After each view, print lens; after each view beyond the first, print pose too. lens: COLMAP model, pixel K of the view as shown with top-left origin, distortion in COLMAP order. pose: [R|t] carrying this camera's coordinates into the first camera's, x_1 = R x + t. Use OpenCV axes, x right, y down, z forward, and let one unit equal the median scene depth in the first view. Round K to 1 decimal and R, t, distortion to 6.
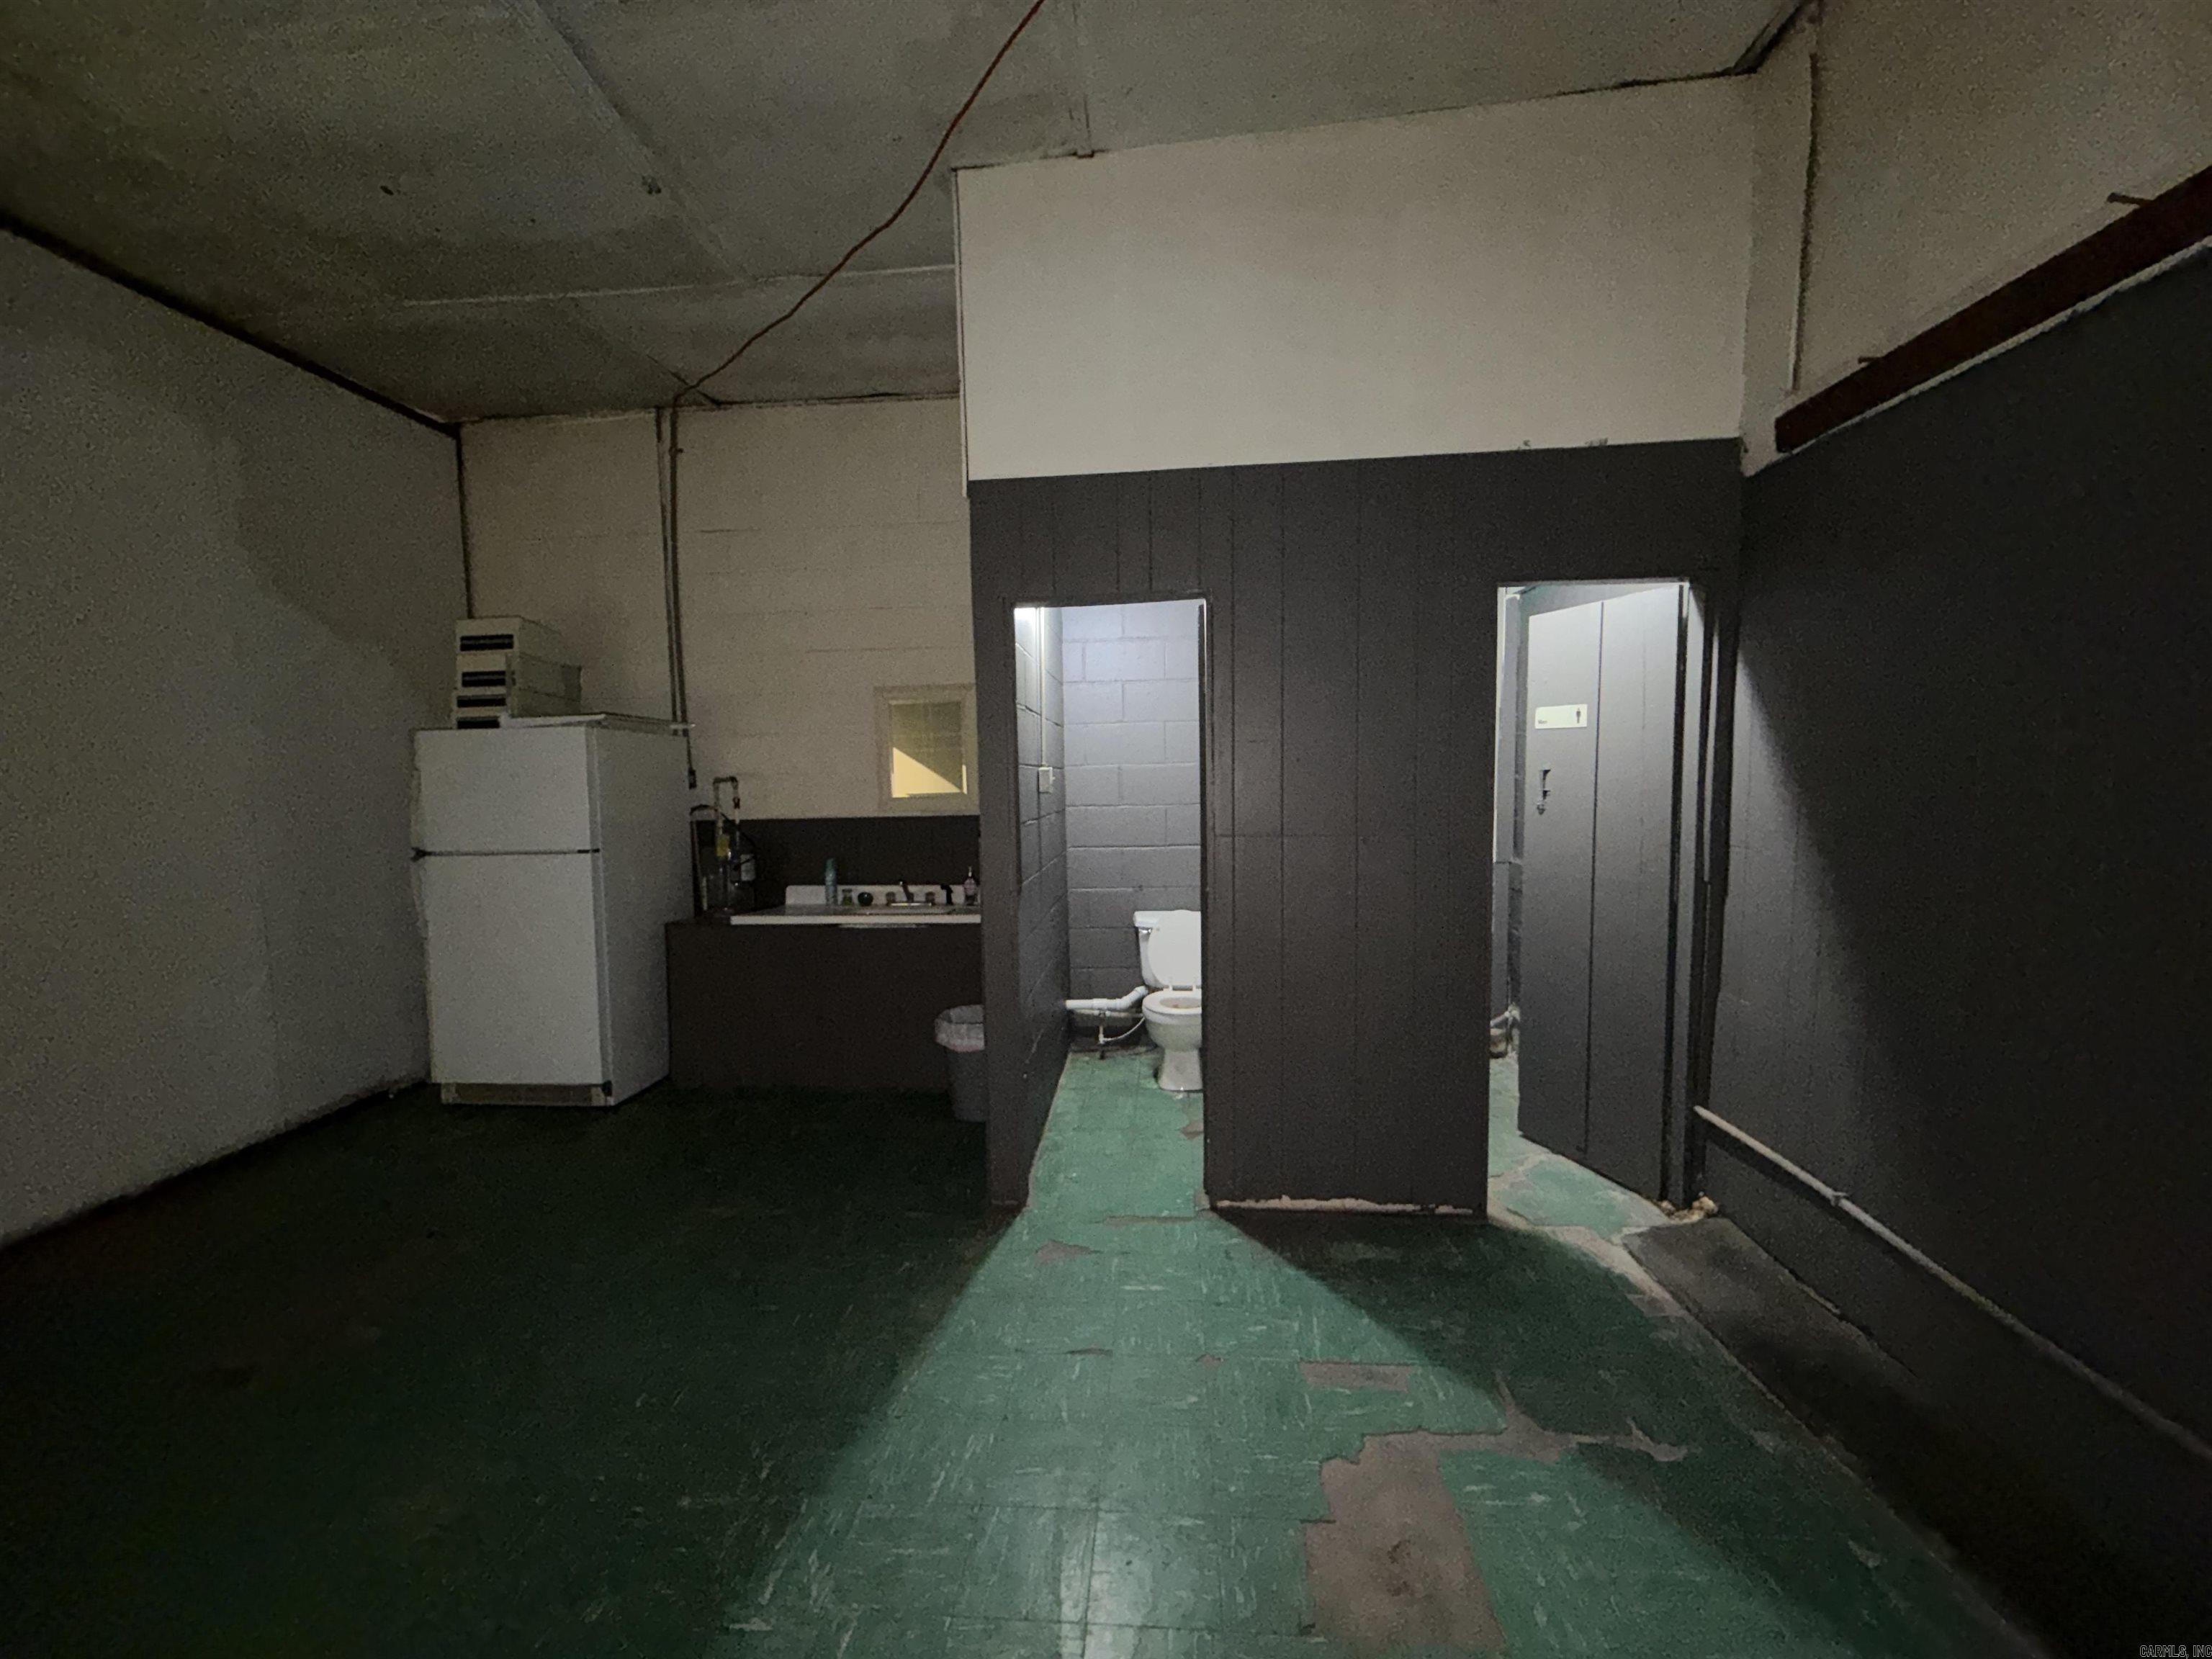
lens RADIAL K [[881.4, 0, 1103.1], [0, 881.4, 830.7], [0, 0, 1]] dist [0.002178, -0.000346]
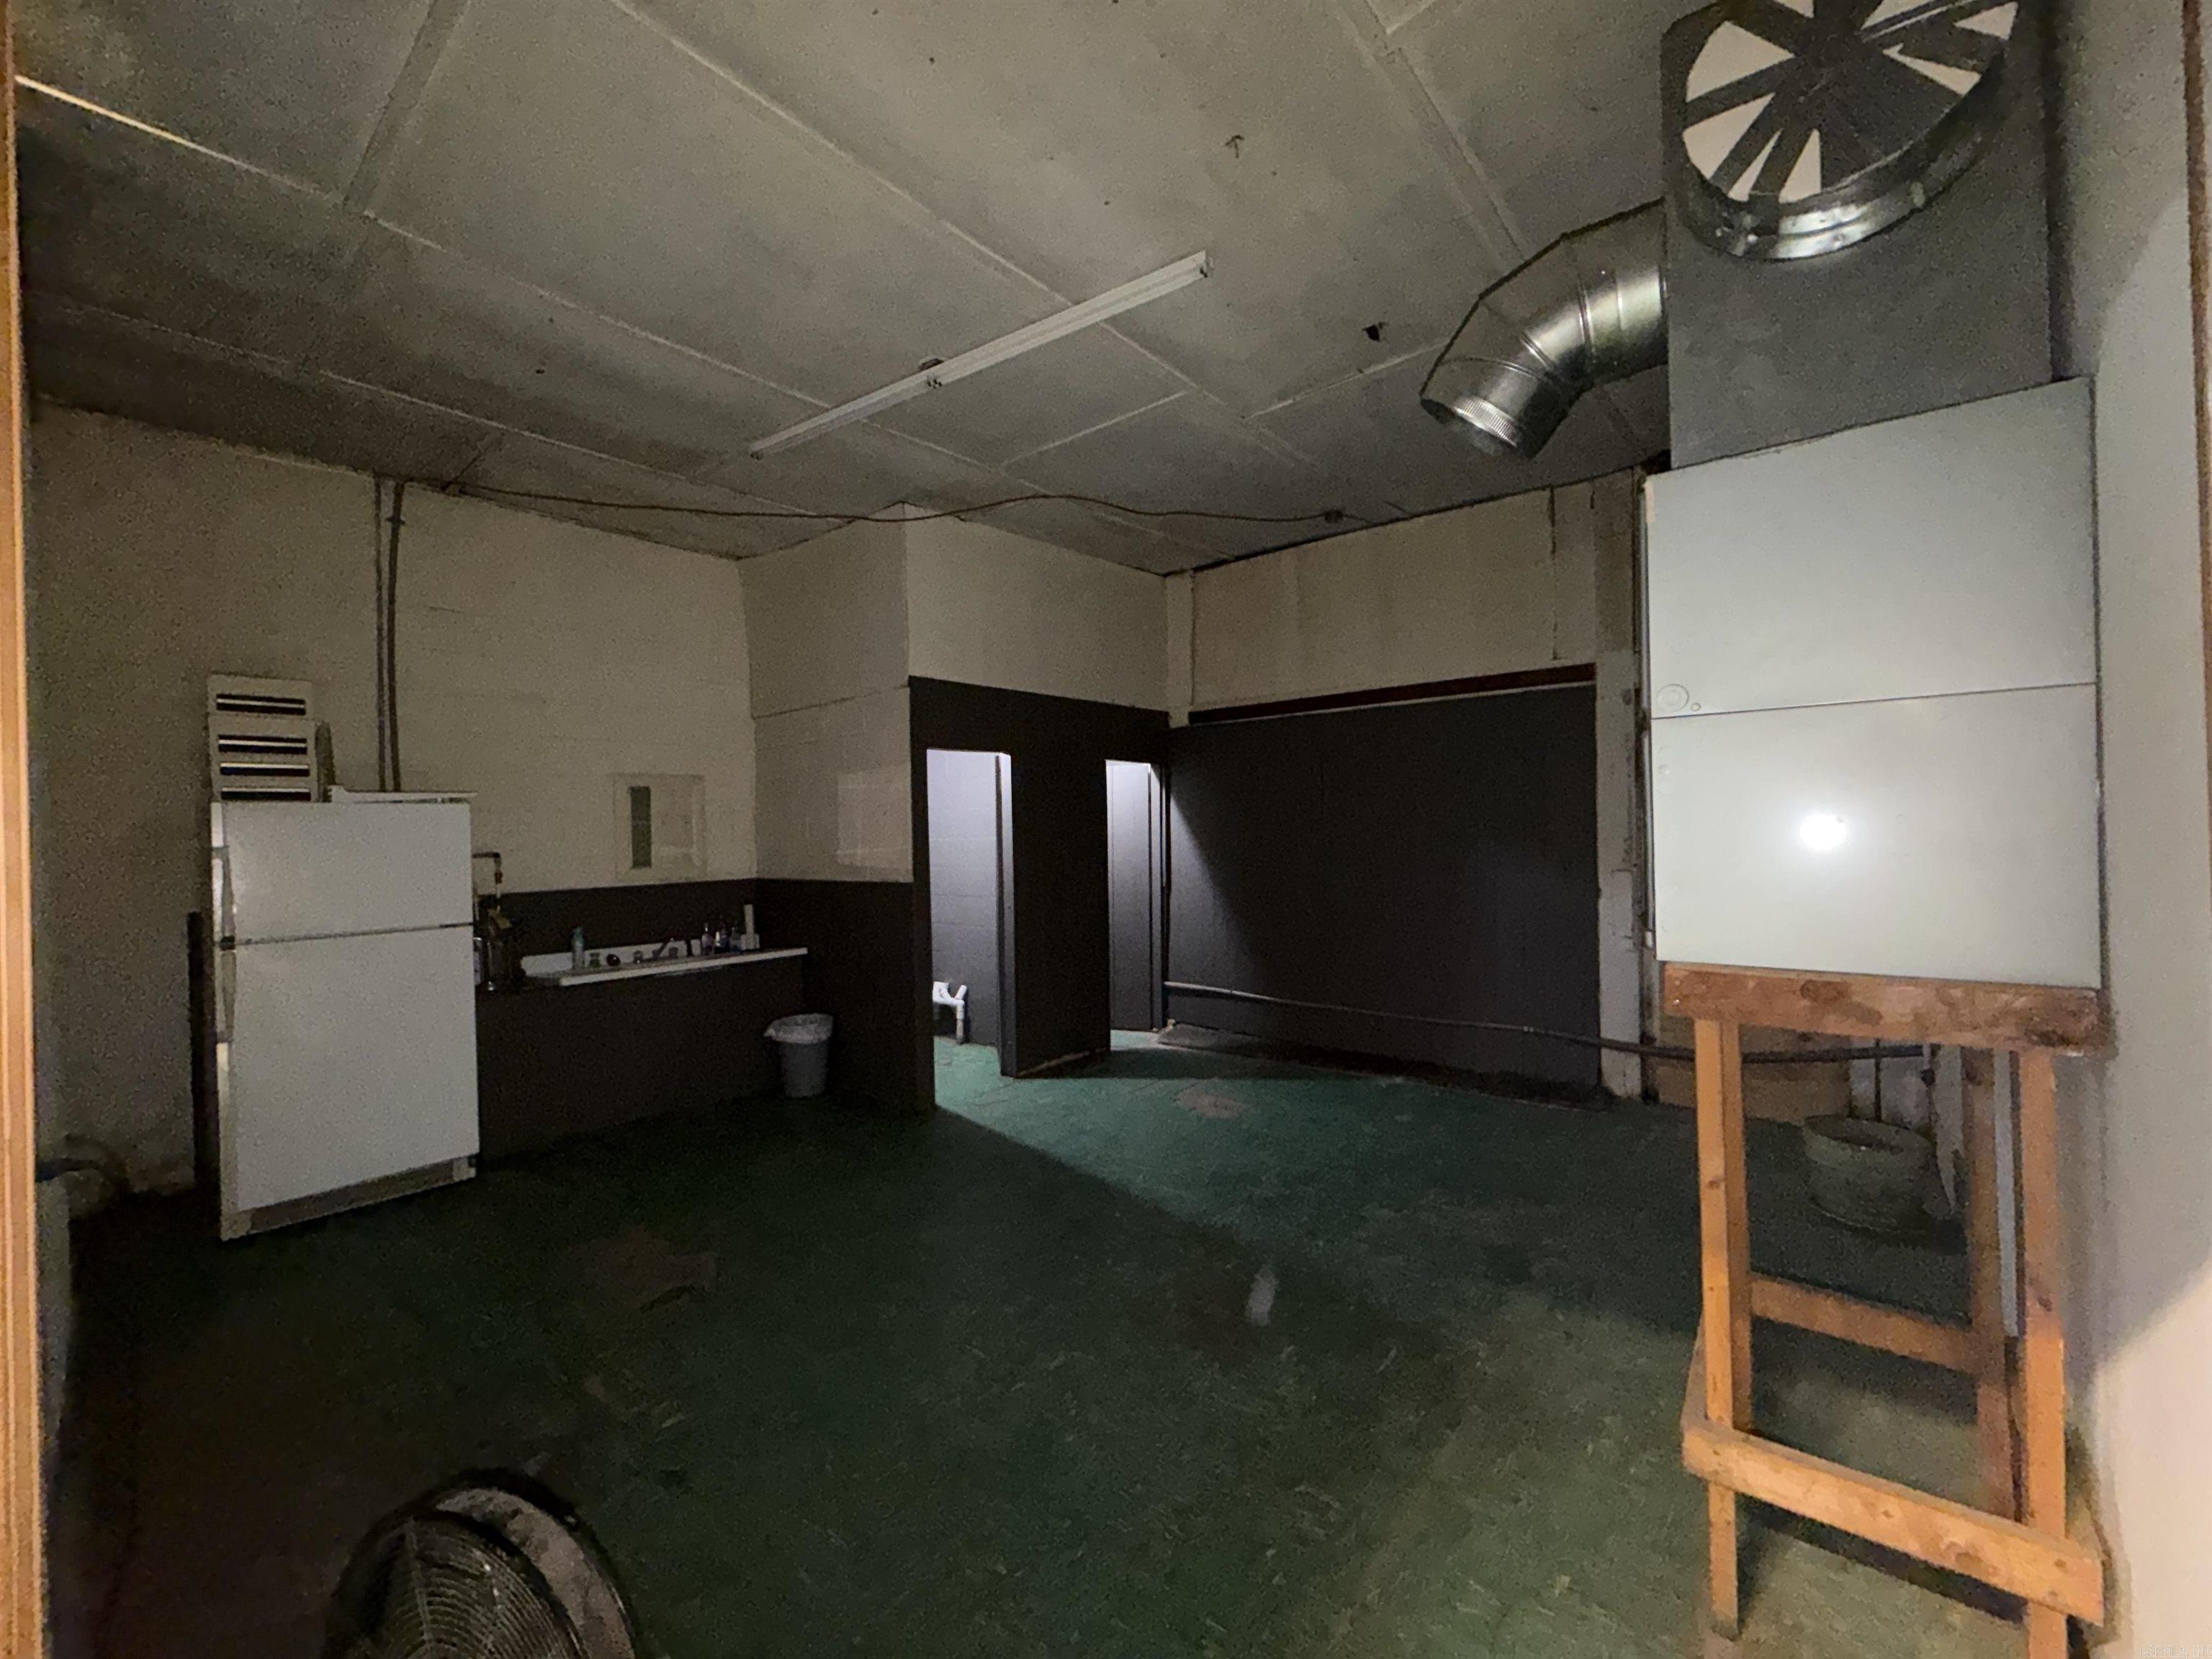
lens RADIAL K [[881.4, 0, 1113.2], [0, 881.4, 831.4], [0, 0, 1]] dist [0.002178, -0.000346]
pose [[0.583400, 0.005906, 0.812164, -0.945287], [0.064082, 0.996521, -0.053279, 0.017193], [-0.809653, 0.083128, 0.580992, -0.213668]]
